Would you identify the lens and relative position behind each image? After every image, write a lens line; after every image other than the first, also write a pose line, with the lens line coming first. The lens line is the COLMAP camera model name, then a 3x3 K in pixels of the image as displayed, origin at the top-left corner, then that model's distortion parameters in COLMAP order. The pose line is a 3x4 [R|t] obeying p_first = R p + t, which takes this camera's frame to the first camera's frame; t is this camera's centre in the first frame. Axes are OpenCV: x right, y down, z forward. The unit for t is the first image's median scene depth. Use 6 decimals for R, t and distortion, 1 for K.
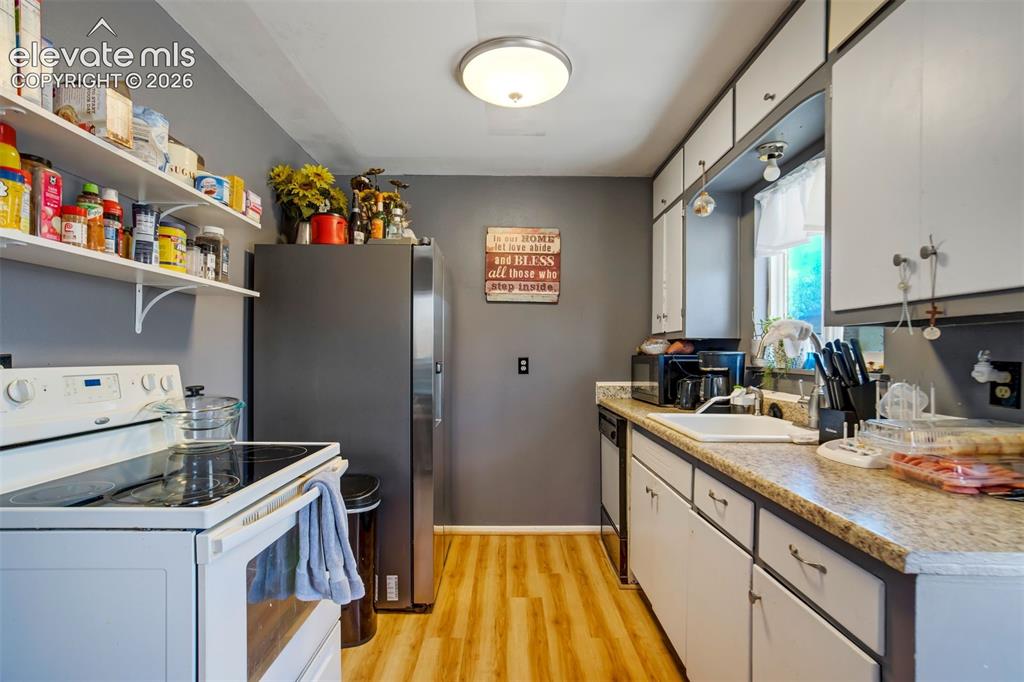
lens RADIAL K [[476.9, 0, 512.0], [0, 476.9, 341.0], [0, 0, 1]] dist [-0.051135, 0.023604]
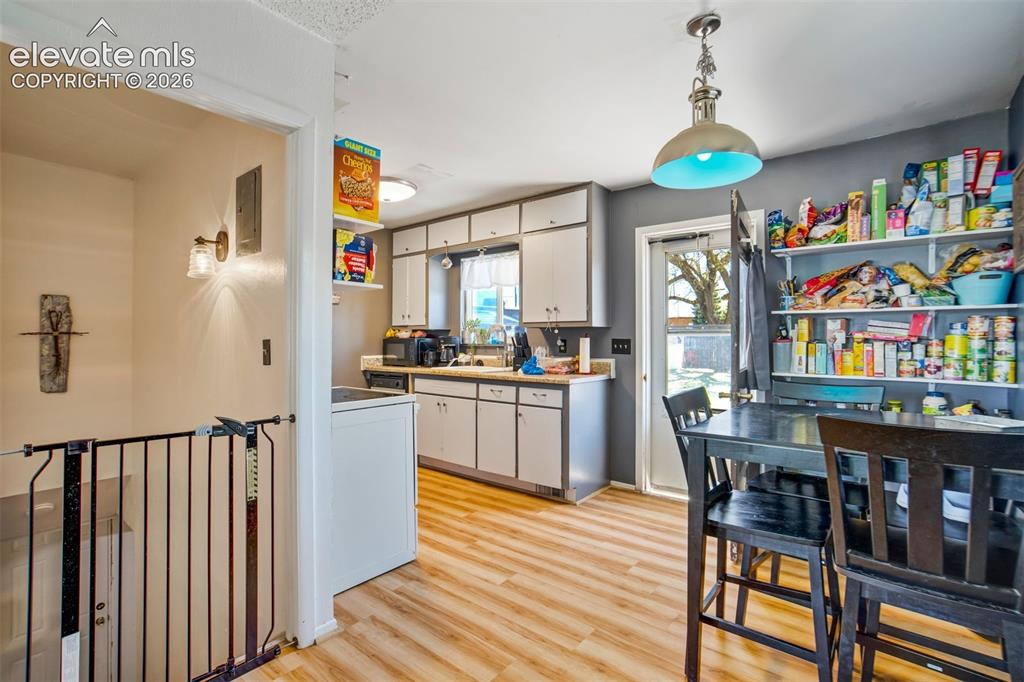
lens RADIAL K [[480.2, 0, 511.0], [0, 480.2, 326.1], [0, 0, 1]] dist [-0.039799, 0.025190]
pose [[0.608854, 0.013775, 0.793163, -1.144929], [-0.015924, 0.999860, -0.005141, -0.017544], [-0.793122, -0.009500, 0.608988, -0.498735]]
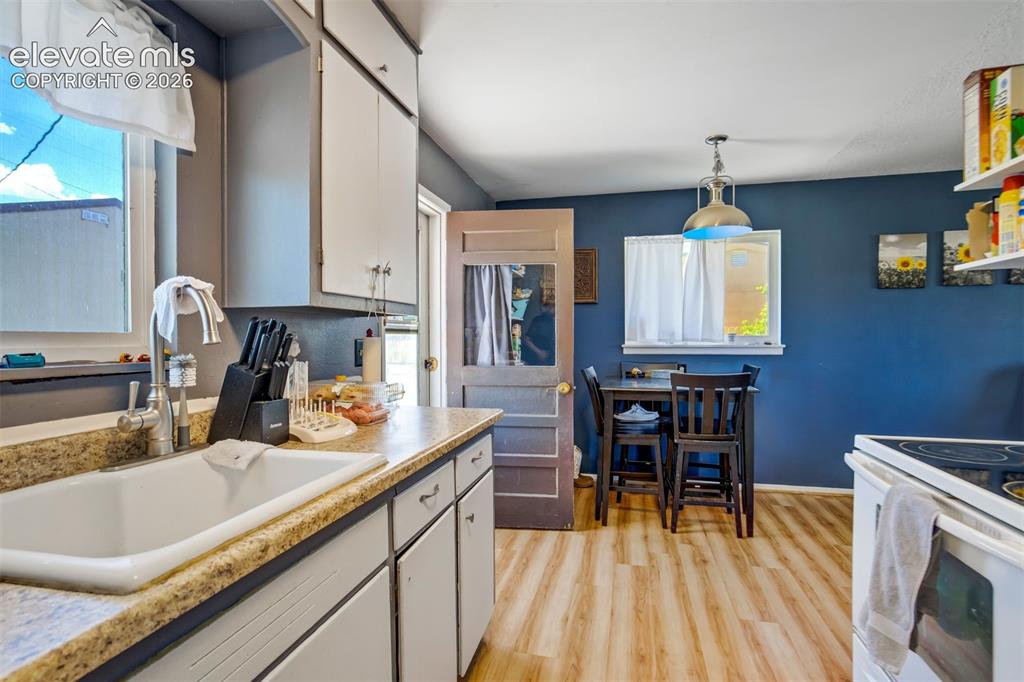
lens RADIAL K [[508.8, 0, 512.0], [0, 508.8, 341.0], [0, 0, 1]] dist [-0.001377, -0.000187]
pose [[-0.981343, 0.000999, 0.192262, 0.068056], [-0.002395, 0.999845, -0.017417, 0.038237], [-0.192250, -0.017553, -0.981189, 1.327408]]
